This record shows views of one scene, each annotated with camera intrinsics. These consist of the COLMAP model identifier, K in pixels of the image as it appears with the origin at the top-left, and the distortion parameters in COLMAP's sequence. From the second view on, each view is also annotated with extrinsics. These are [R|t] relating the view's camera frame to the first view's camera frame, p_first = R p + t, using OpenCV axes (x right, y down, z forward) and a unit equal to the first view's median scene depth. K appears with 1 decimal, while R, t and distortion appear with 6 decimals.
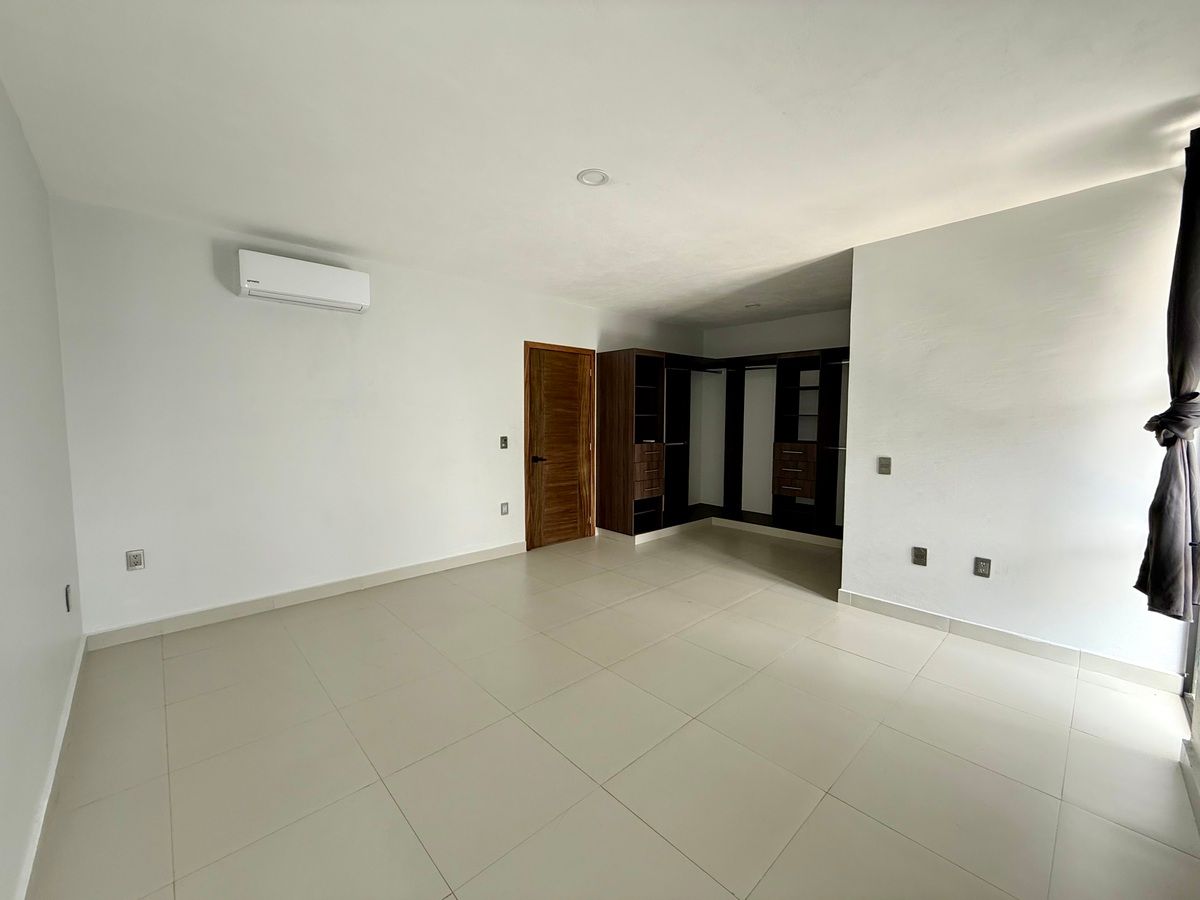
lens RADIAL K [[479.4, 0, 601.6], [0, 479.4, 454.6], [0, 0, 1]] dist [-0.000830, 0.000288]
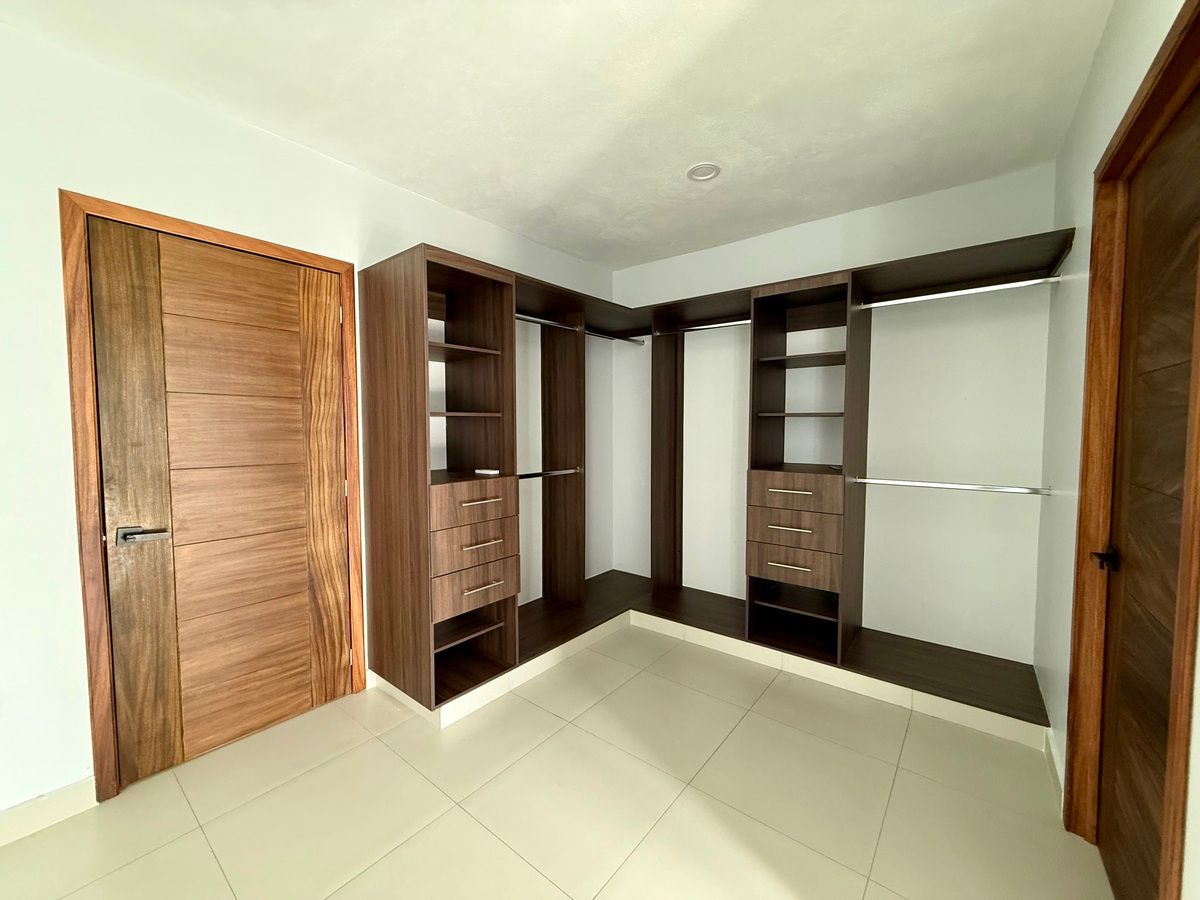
lens RADIAL K [[479.4, 0, 606.1], [0, 479.4, 459.7], [0, 0, 1]] dist [-0.000830, 0.000288]
pose [[0.988355, -0.016205, 0.151299, 0.145988], [0.016985, 0.999848, -0.003864, -0.036814], [-0.151213, 0.006389, 0.988481, 0.549882]]
